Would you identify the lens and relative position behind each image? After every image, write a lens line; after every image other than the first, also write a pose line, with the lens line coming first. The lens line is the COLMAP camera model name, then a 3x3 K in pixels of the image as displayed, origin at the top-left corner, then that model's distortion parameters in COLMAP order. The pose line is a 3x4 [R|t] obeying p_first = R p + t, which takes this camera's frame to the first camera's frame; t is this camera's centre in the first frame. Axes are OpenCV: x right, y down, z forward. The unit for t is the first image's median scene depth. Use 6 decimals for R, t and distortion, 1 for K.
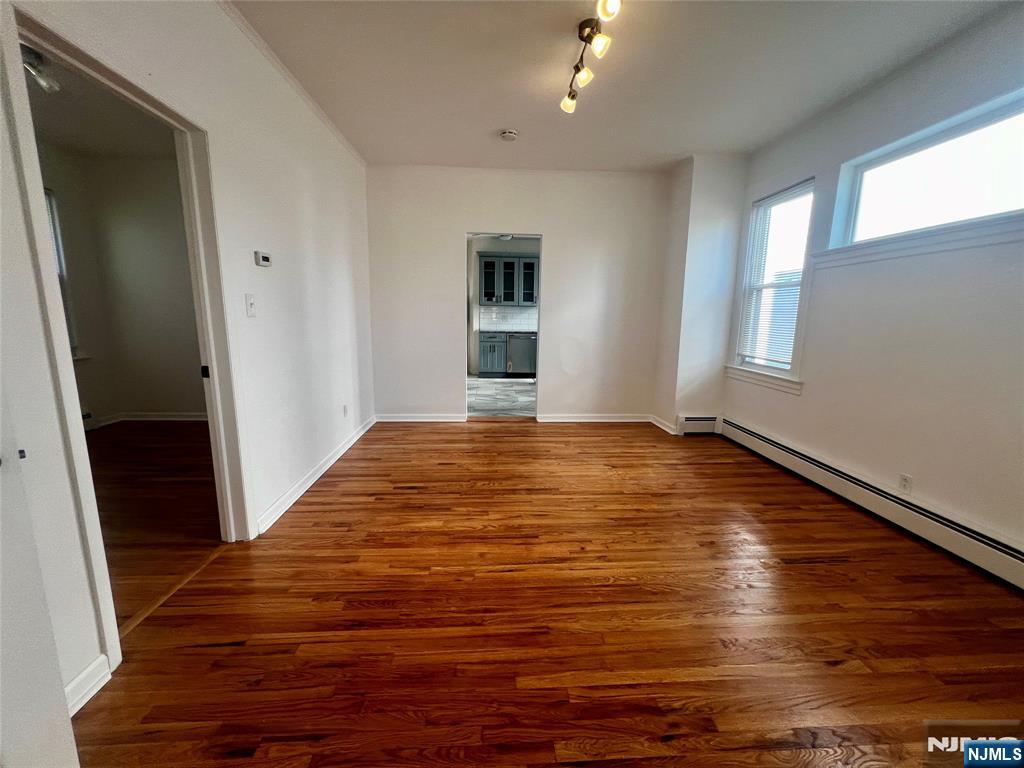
lens RADIAL K [[408.6, 0, 512.2], [0, 408.6, 382.4], [0, 0, 1]] dist [-0.002989, 0.000692]
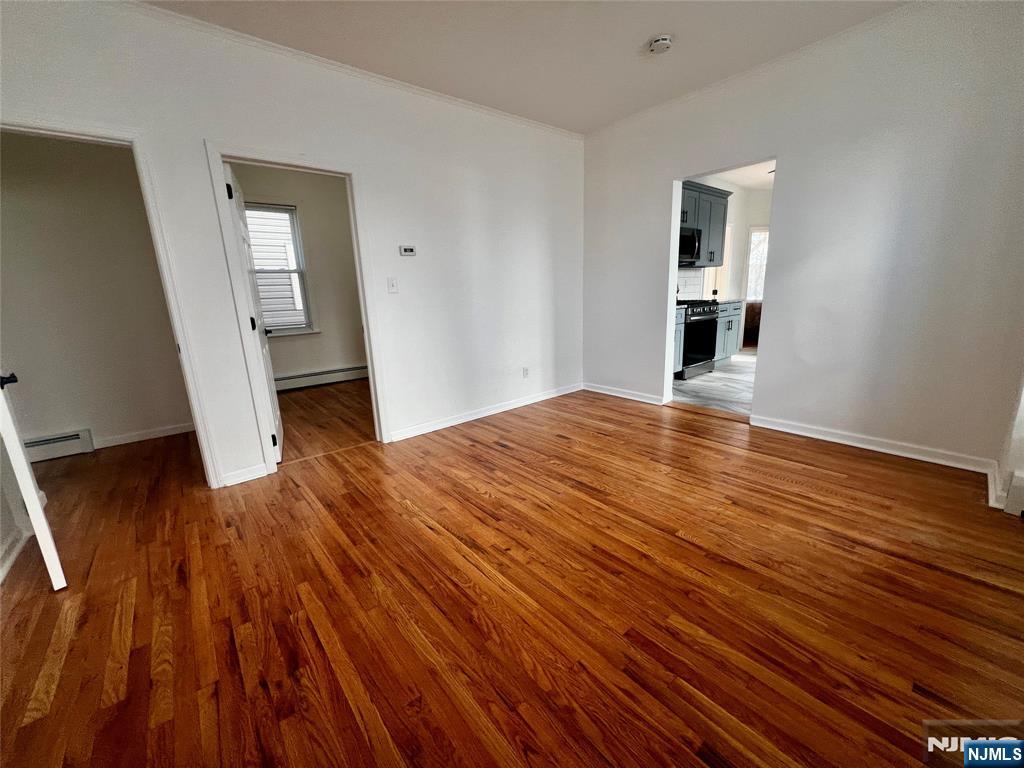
lens RADIAL K [[408.6, 0, 512.3], [0, 408.6, 383.4], [0, 0, 1]] dist [-0.002989, 0.000692]
pose [[0.593040, 0.144041, -0.792184, 0.639880], [-0.087994, 0.989570, 0.114058, -0.036772], [0.800350, 0.002067, 0.599529, 0.375215]]
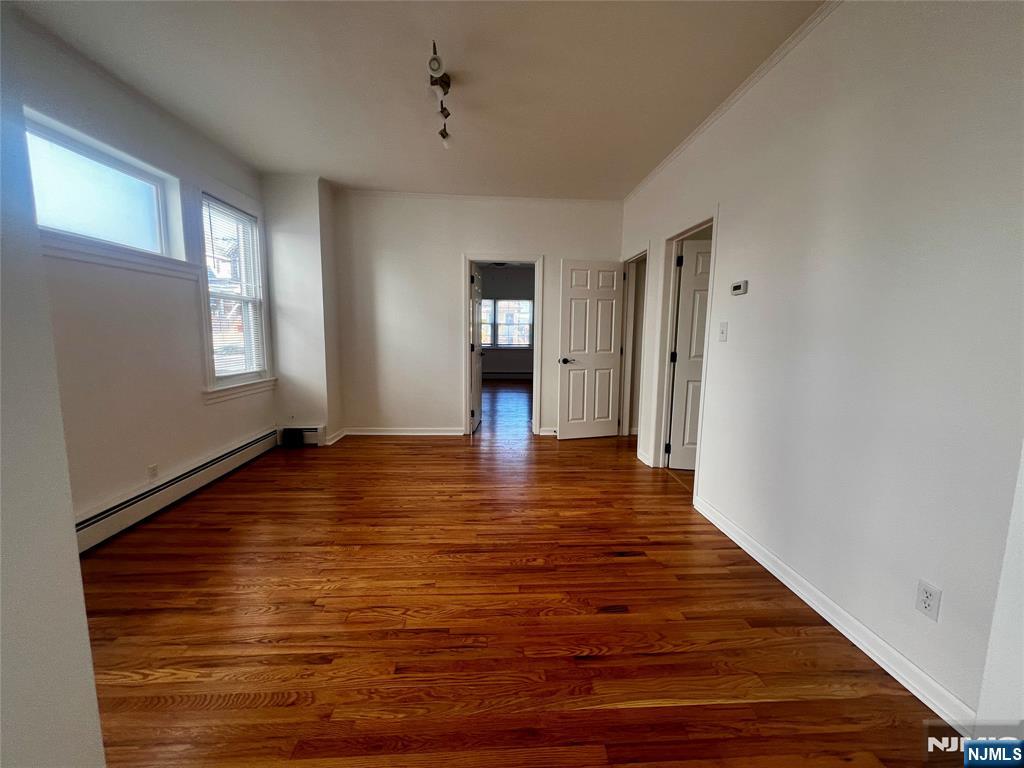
lens RADIAL K [[408.6, 0, 512.7], [0, 408.6, 382.5], [0, 0, 1]] dist [-0.002989, 0.000692]
pose [[-0.999674, -0.025228, -0.003812, -0.019459], [-0.025246, 0.956475, 0.290719, -0.300189], [-0.003688, 0.290721, -0.956801, 1.737880]]
